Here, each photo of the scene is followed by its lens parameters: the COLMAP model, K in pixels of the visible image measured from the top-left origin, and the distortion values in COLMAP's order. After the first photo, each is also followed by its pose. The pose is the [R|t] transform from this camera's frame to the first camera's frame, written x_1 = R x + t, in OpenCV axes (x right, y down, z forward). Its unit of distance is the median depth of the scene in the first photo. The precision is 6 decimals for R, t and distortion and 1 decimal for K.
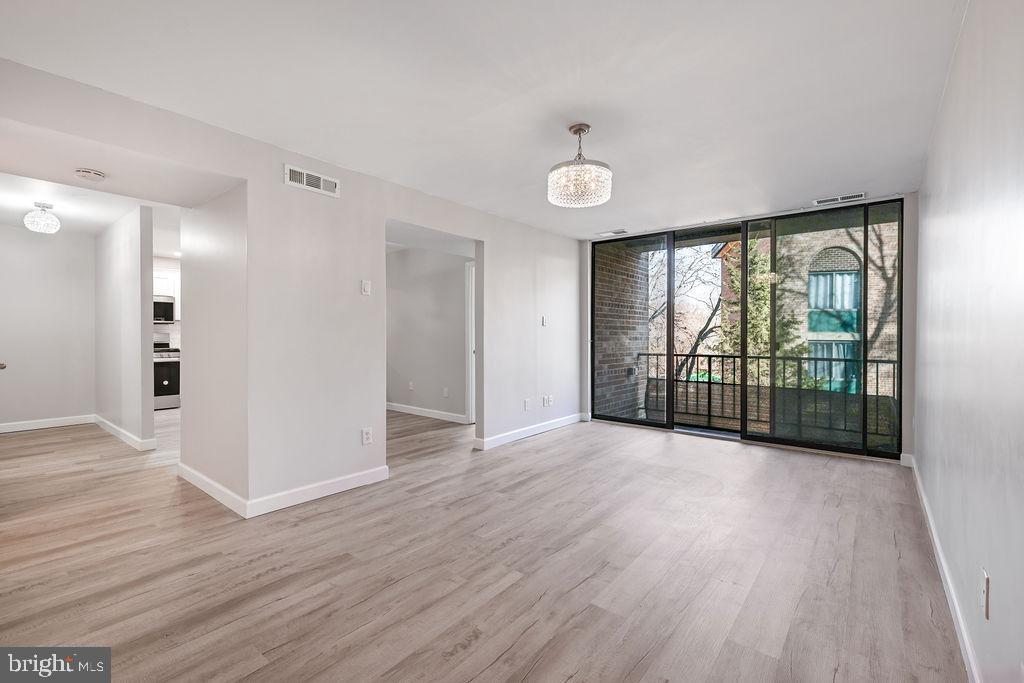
lens RADIAL K [[444.8, 0, 512.8], [0, 444.8, 335.3], [0, 0, 1]] dist [-0.000376, -0.000330]
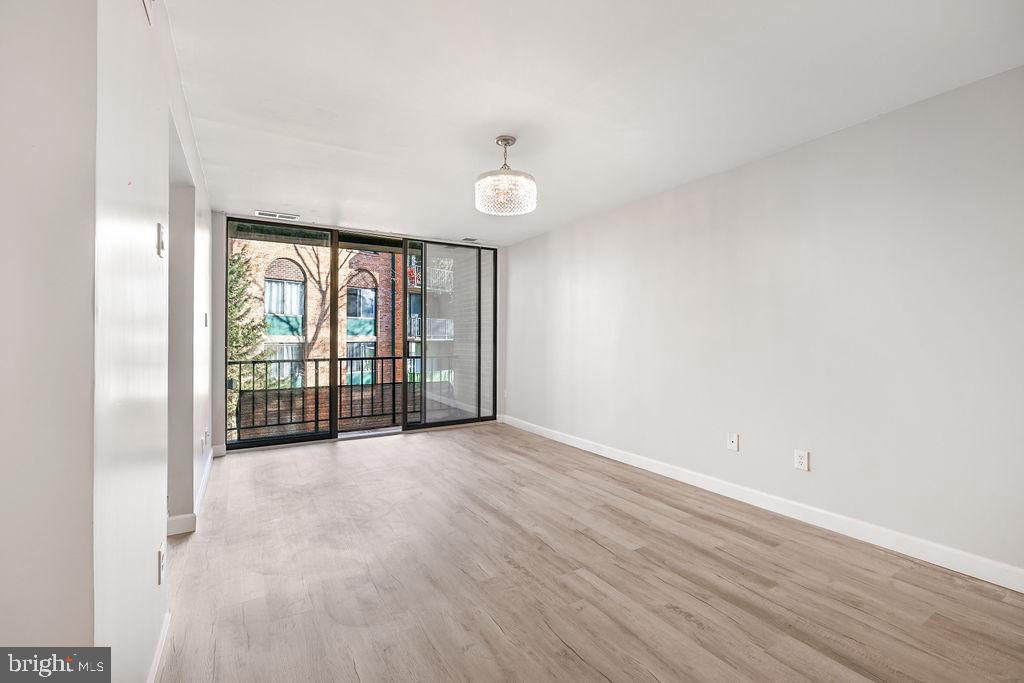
lens RADIAL K [[444.8, 0, 512.8], [0, 444.8, 335.3], [0, 0, 1]] dist [-0.000376, -0.000330]
pose [[0.334363, 0.002011, 0.942442, -0.469088], [0.004566, 0.999983, -0.003754, -0.003282], [-0.942433, 0.005558, 0.334348, 0.368986]]
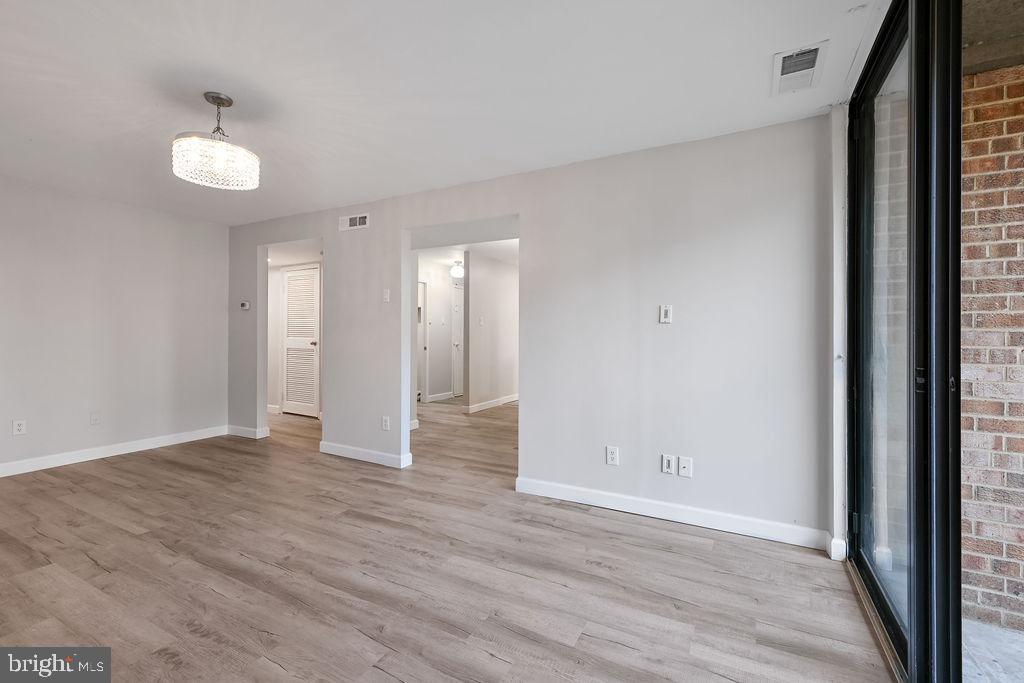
lens RADIAL K [[444.8, 0, 512.8], [0, 444.8, 335.3], [0, 0, 1]] dist [-0.000376, -0.000330]
pose [[0.193657, 0.001502, -0.981068, 0.642414], [-0.012105, 0.999926, -0.000858, -0.004917], [0.980995, 0.012042, 0.193661, 0.805773]]
